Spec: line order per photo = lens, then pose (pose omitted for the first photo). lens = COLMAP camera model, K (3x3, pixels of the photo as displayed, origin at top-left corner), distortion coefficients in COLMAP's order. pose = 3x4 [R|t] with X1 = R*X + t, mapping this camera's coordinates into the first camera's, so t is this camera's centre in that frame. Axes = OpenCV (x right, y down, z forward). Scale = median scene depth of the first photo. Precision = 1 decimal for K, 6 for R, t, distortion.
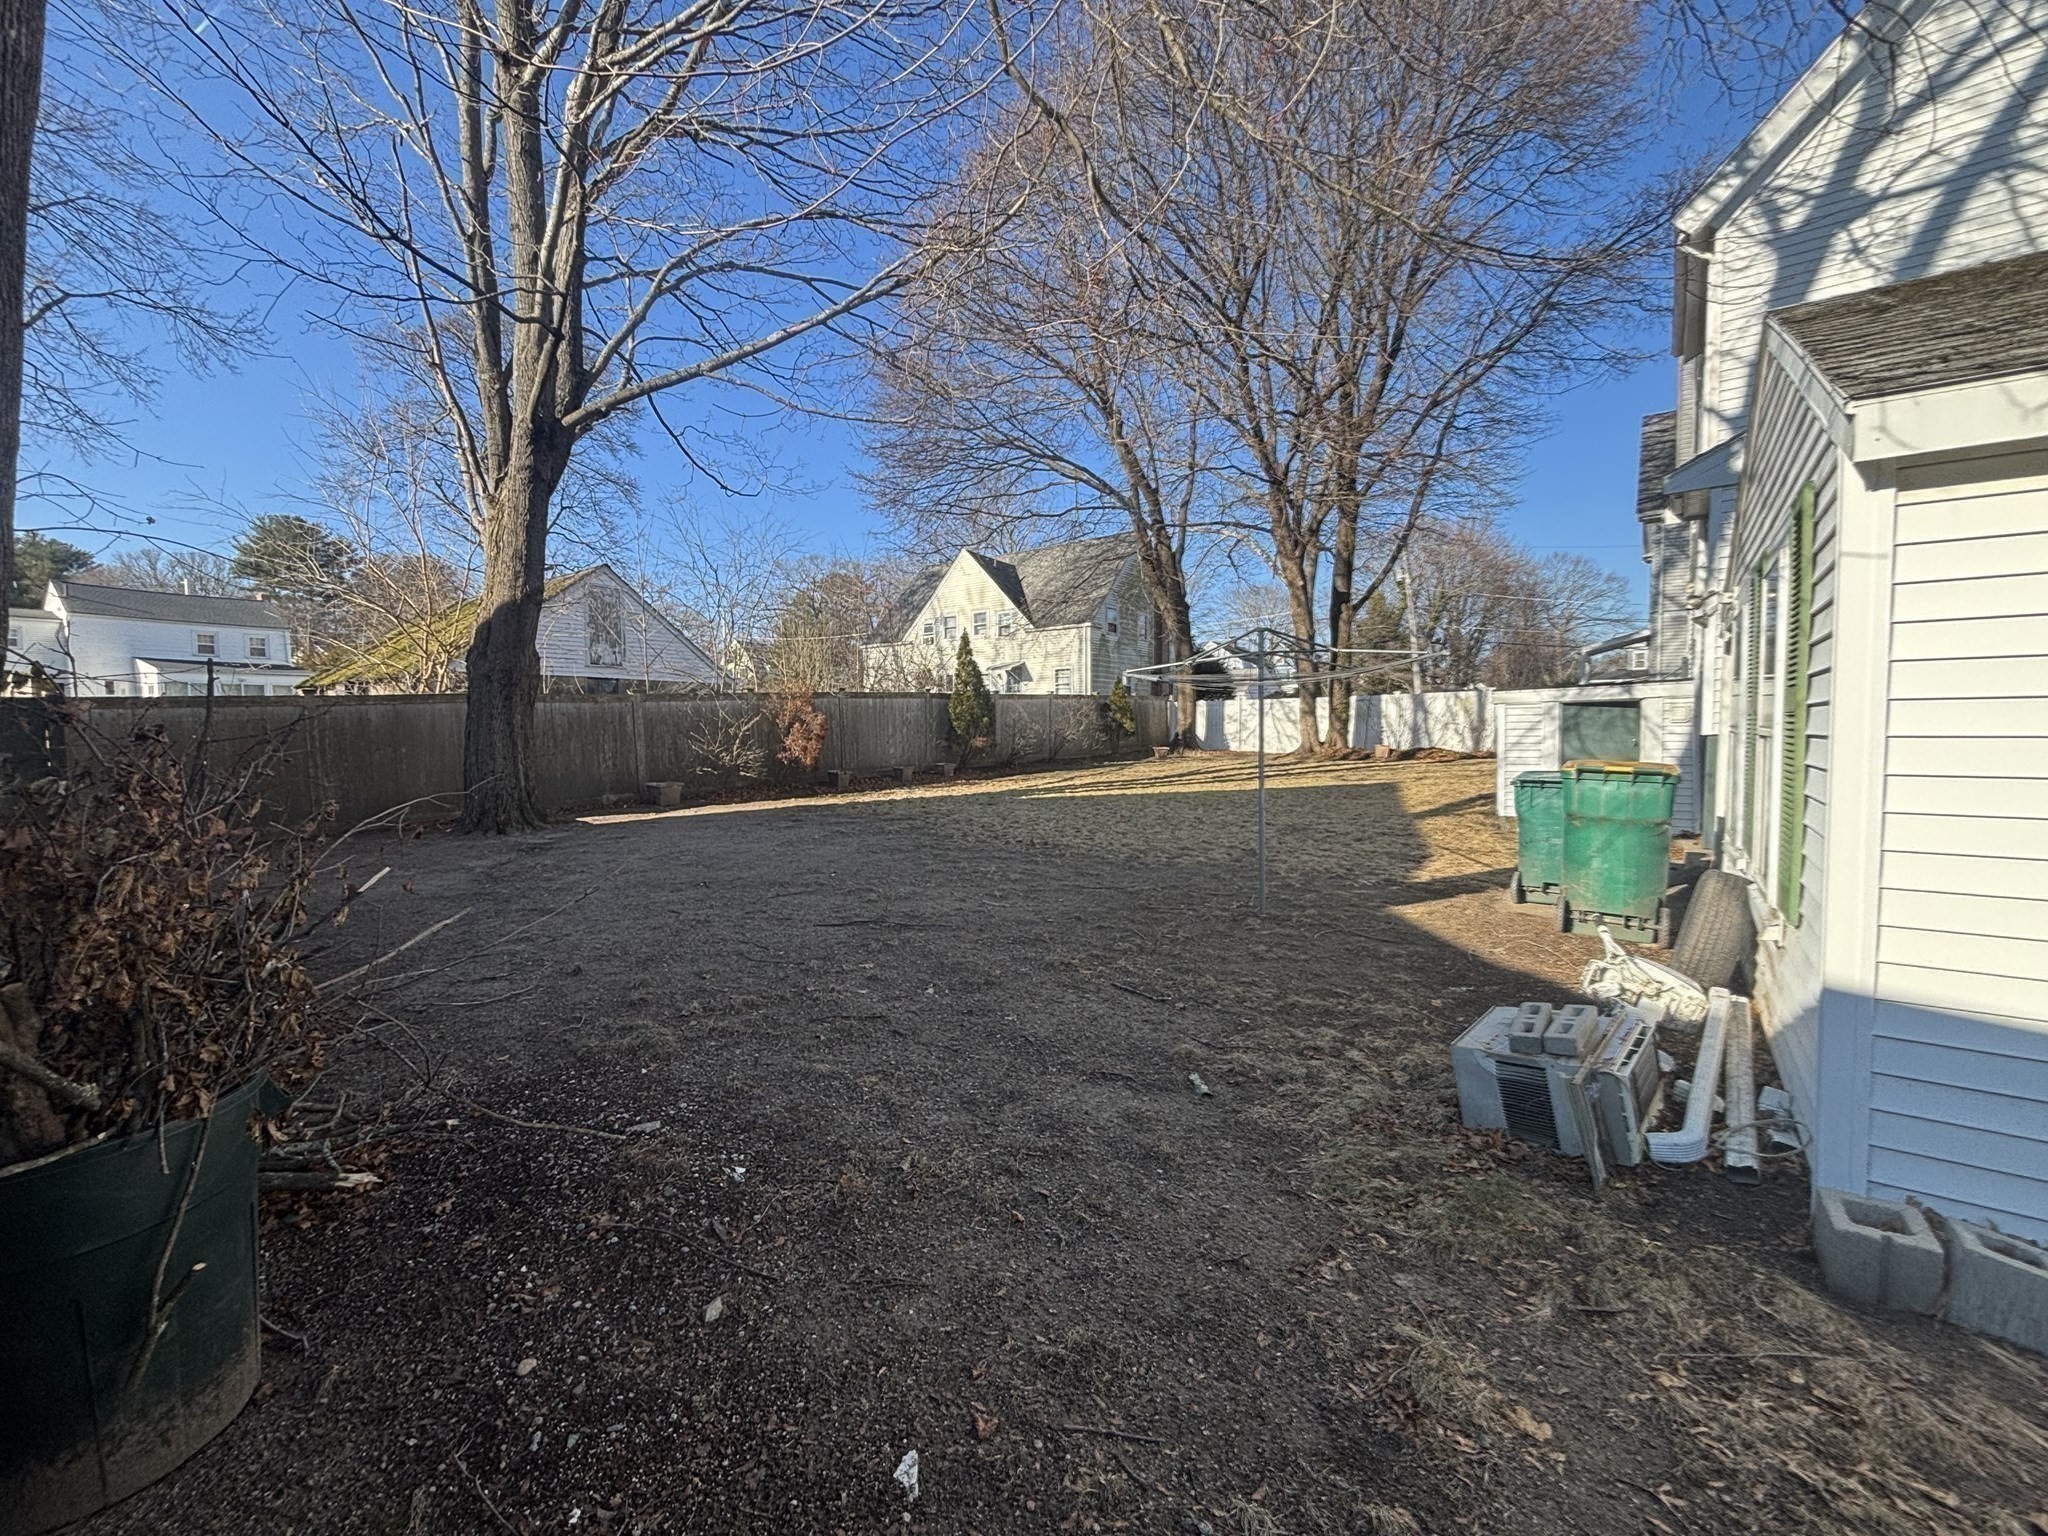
lens RADIAL K [[823.7, 0, 1017.7], [0, 823.7, 775.4], [0, 0, 1]] dist [0.008754, -0.000394]
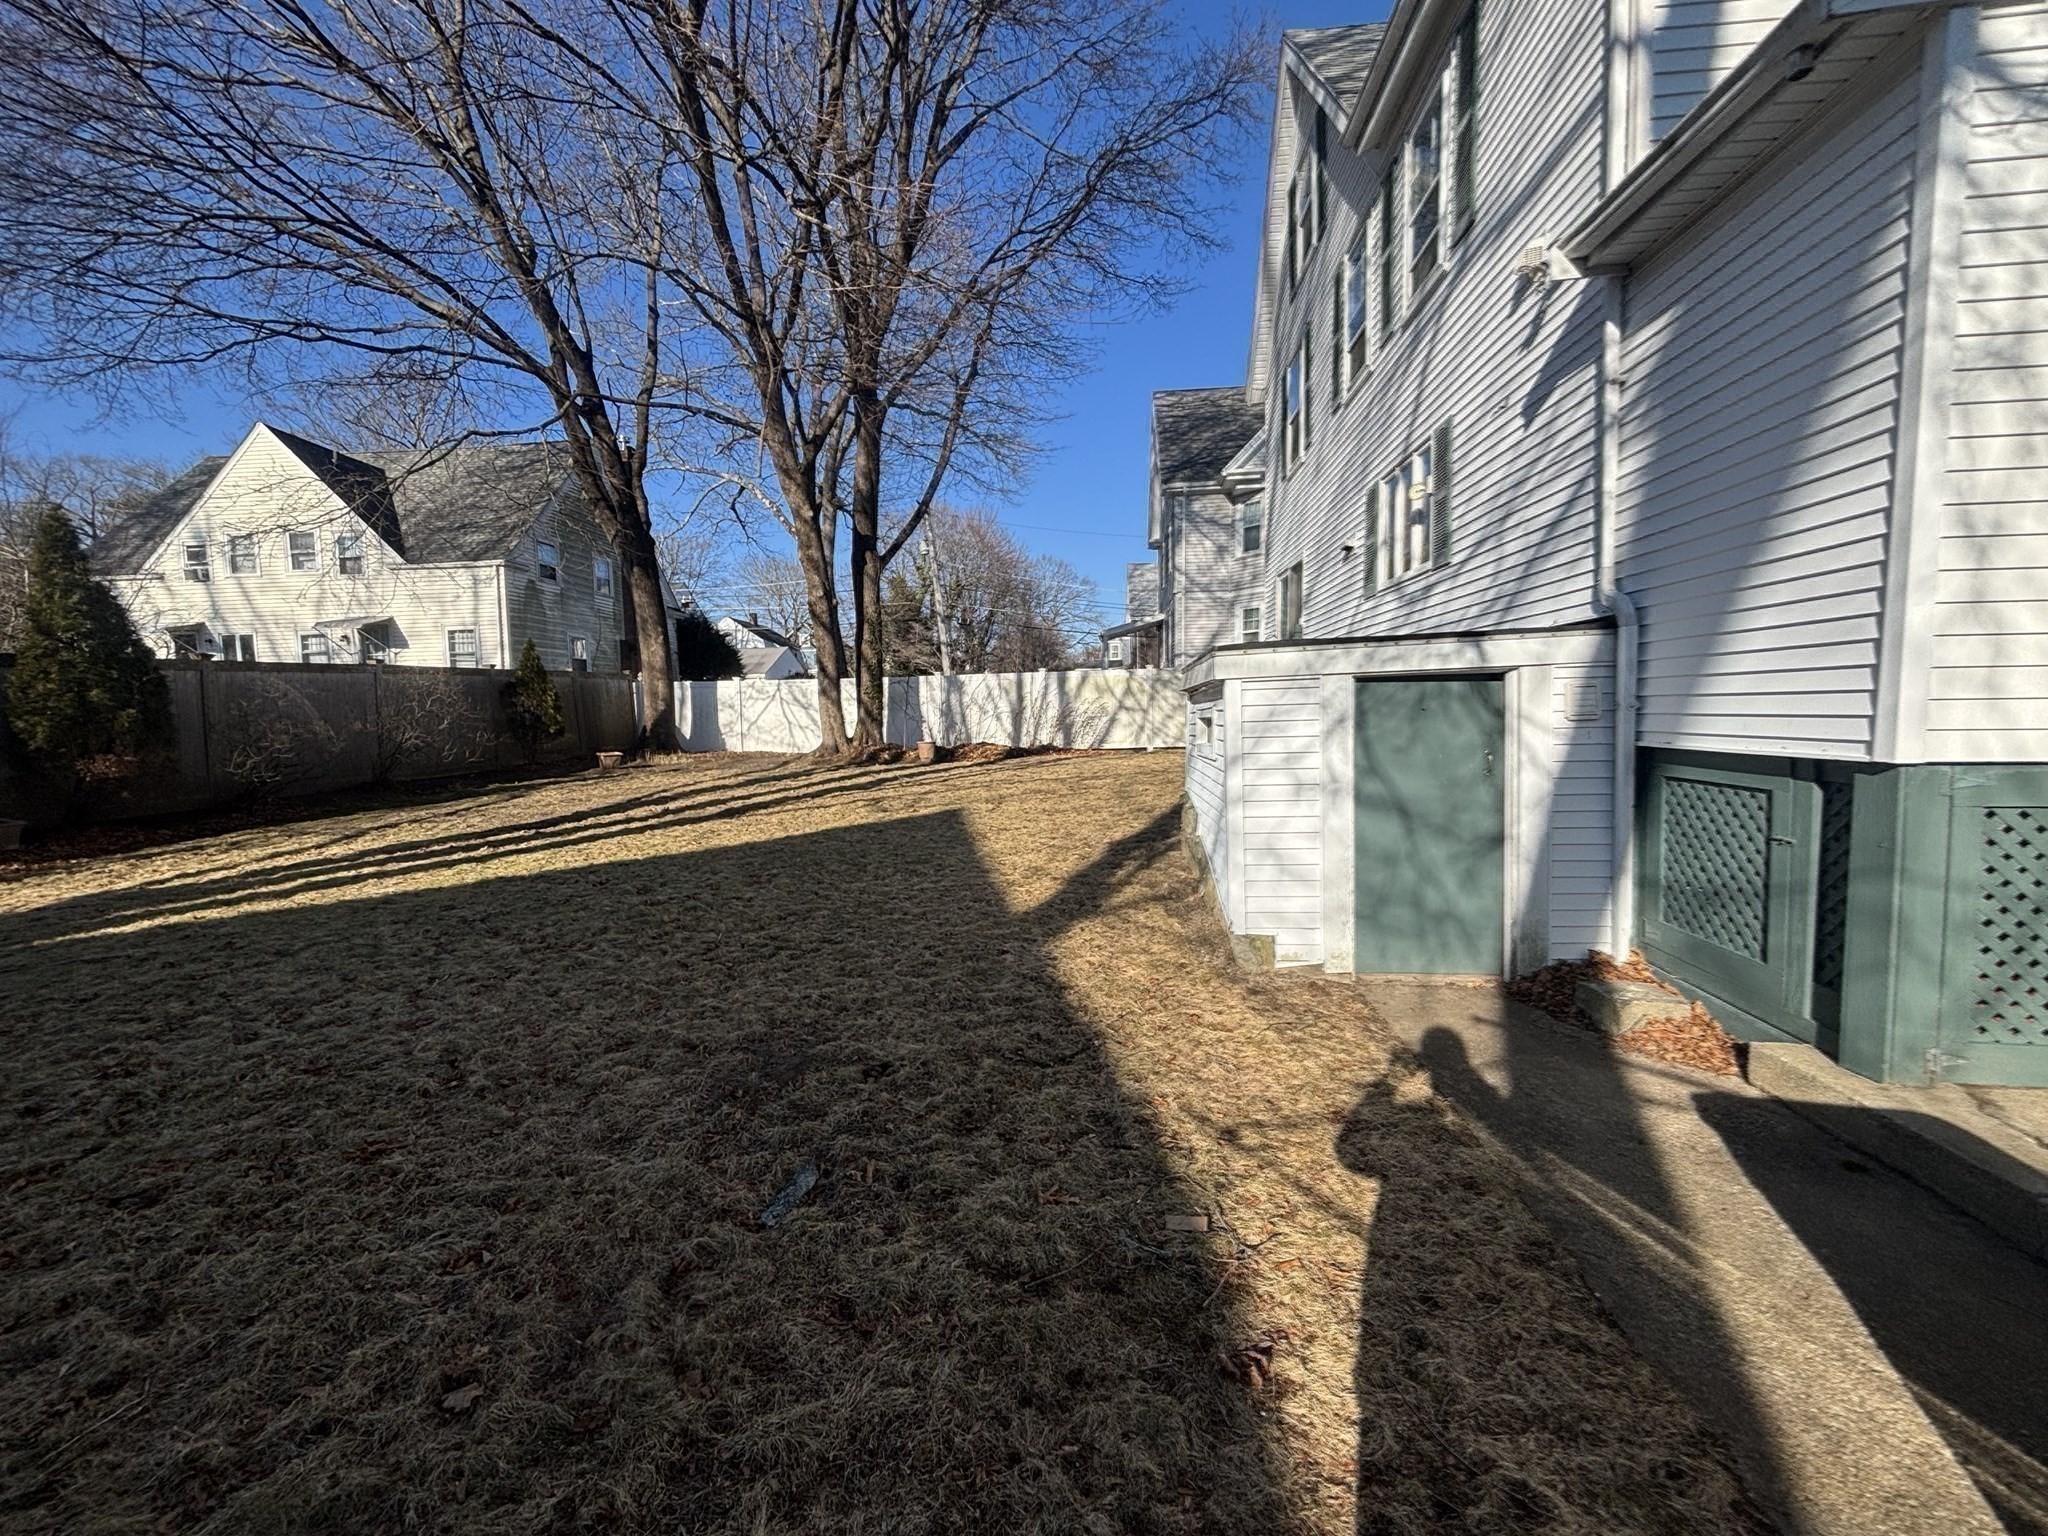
lens RADIAL K [[823.7, 0, 1023.0], [0, 823.7, 772.1], [0, 0, 1]] dist [0.008754, -0.000394]
pose [[0.848018, -0.045756, 0.527989, 0.093375], [0.038507, 0.998952, 0.024723, -0.018575], [-0.528567, -0.000635, 0.848891, 0.246903]]
